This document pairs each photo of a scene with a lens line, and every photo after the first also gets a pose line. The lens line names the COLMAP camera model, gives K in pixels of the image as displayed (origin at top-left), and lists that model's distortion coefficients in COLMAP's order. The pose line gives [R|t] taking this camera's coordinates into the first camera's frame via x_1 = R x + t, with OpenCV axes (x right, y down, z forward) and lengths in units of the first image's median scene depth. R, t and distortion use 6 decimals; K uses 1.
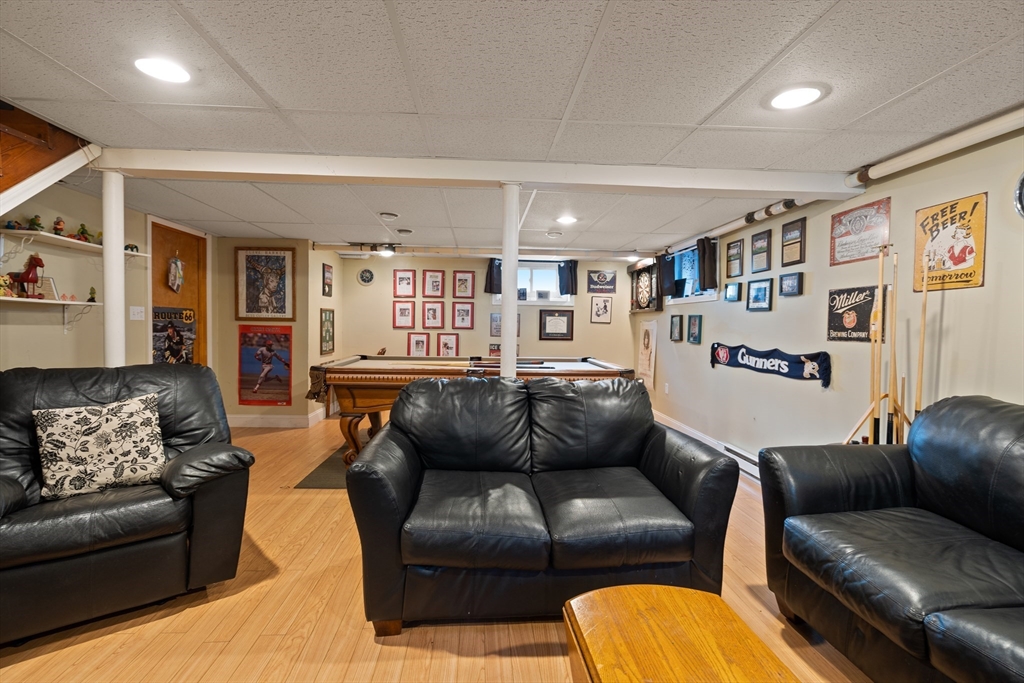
lens RADIAL K [[465.4, 0, 506.8], [0, 465.4, 337.1], [0, 0, 1]] dist [-0.006910, 0.003371]
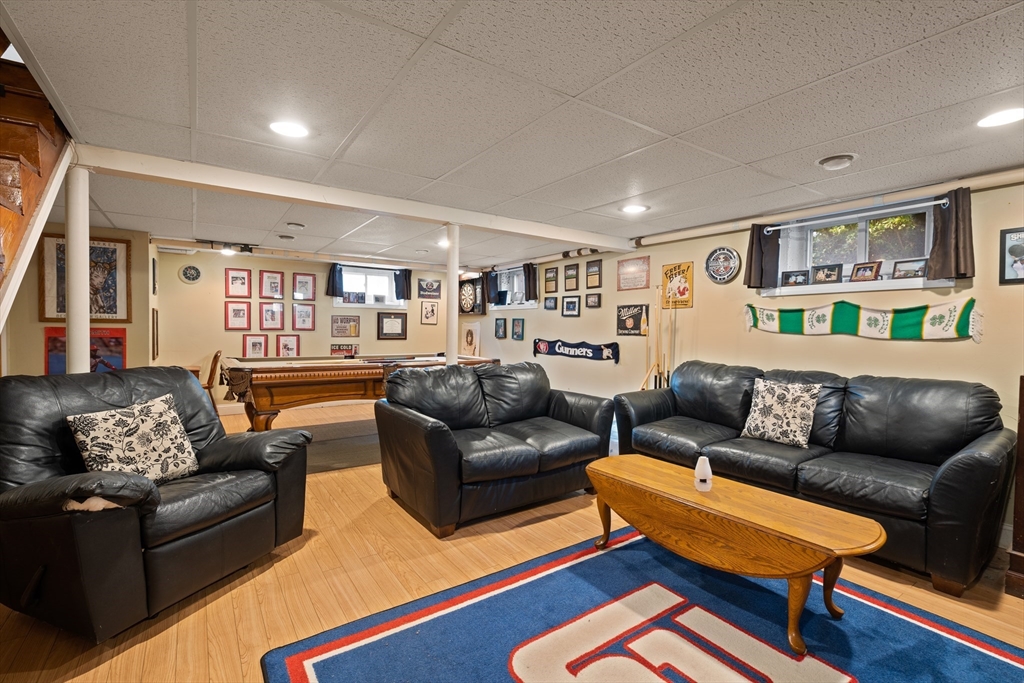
lens RADIAL K [[465.4, 0, 511.7], [0, 465.4, 336.0], [0, 0, 1]] dist [-0.006910, 0.003371]
pose [[0.852452, -0.013830, 0.522623, -0.515533], [0.014855, 0.999887, 0.002228, -0.000429], [-0.522595, 0.005864, 0.852561, -0.233286]]
